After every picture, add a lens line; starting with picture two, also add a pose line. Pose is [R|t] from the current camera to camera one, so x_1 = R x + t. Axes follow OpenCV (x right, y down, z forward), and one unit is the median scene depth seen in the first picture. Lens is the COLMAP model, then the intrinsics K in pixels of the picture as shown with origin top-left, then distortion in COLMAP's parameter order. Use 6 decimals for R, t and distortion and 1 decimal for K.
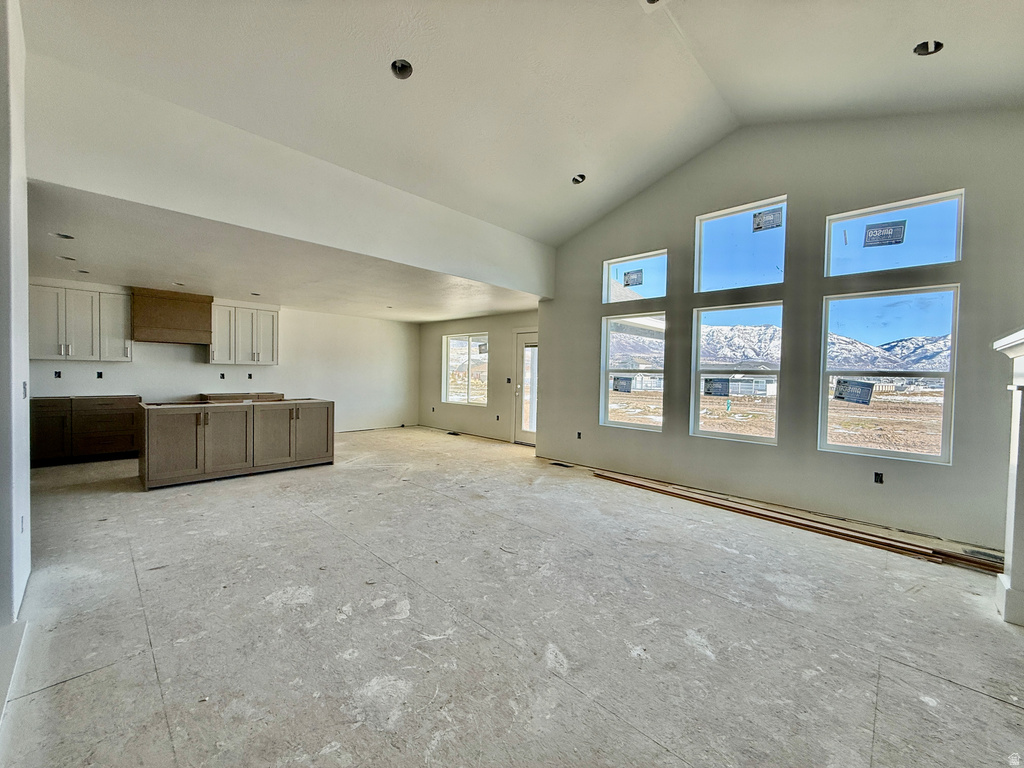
lens RADIAL K [[405.9, 0, 511.2], [0, 405.9, 383.6], [0, 0, 1]] dist [-0.001335, 0.000193]
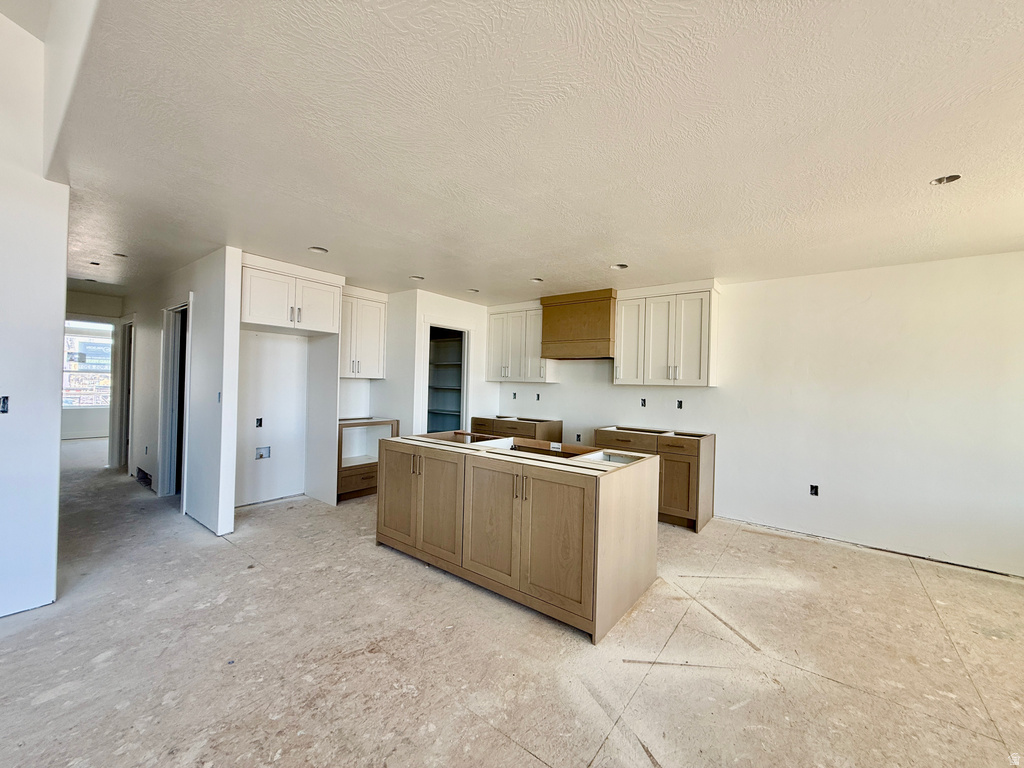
lens RADIAL K [[405.9, 0, 510.8], [0, 405.9, 383.7], [0, 0, 1]] dist [-0.001335, 0.000193]
pose [[0.116452, -0.012969, -0.993112, -0.114850], [-0.052673, 0.998427, -0.019215, -0.054422], [0.991799, 0.054548, 0.115585, 1.486024]]
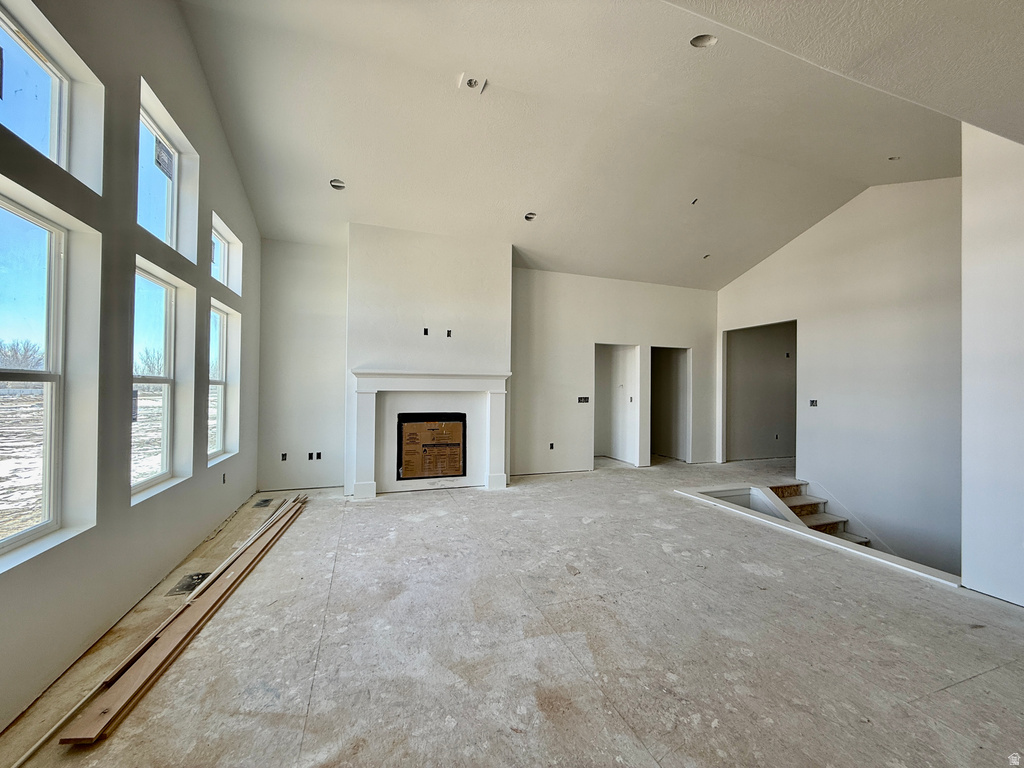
lens RADIAL K [[405.9, 0, 510.0], [0, 405.9, 385.1], [0, 0, 1]] dist [-0.001335, 0.000193]
pose [[-0.892908, -0.024410, 0.449577, -0.286839], [-0.016022, 0.999620, 0.022451, -0.058986], [-0.449954, 0.012844, -0.892959, 1.830193]]
